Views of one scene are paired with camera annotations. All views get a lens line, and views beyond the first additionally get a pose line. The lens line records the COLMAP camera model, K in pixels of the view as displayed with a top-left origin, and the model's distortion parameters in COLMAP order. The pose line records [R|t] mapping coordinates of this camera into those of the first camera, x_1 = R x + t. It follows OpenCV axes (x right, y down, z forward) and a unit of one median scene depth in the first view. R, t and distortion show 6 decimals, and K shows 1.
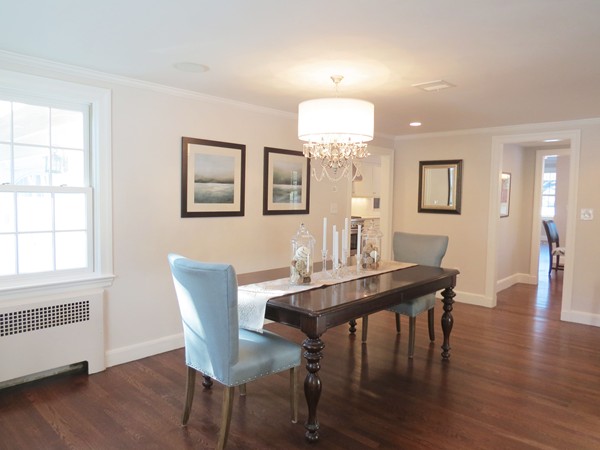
lens RADIAL K [[430.4, 0, 300.0], [0, 430.4, 225.0], [0, 0, 1]] dist [-0.038644, 0.043229]
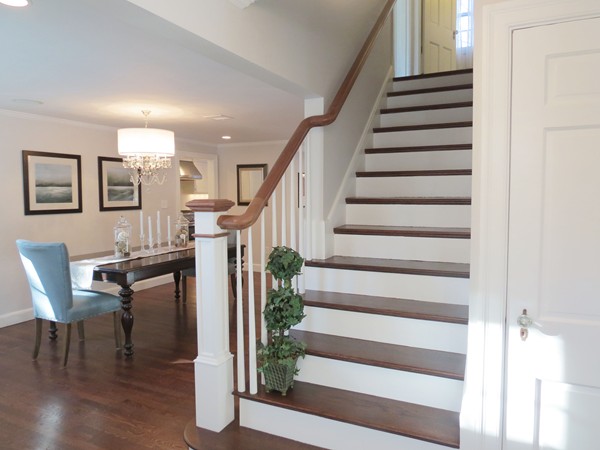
lens RADIAL K [[430.4, 0, 300.0], [0, 430.4, 225.0], [0, 0, 1]] dist [-0.038644, 0.043229]
pose [[0.952984, -0.040915, 0.300245, 0.111821], [0.037317, 0.999147, 0.017710, 0.019631], [-0.300714, -0.005673, 0.953698, -0.422827]]
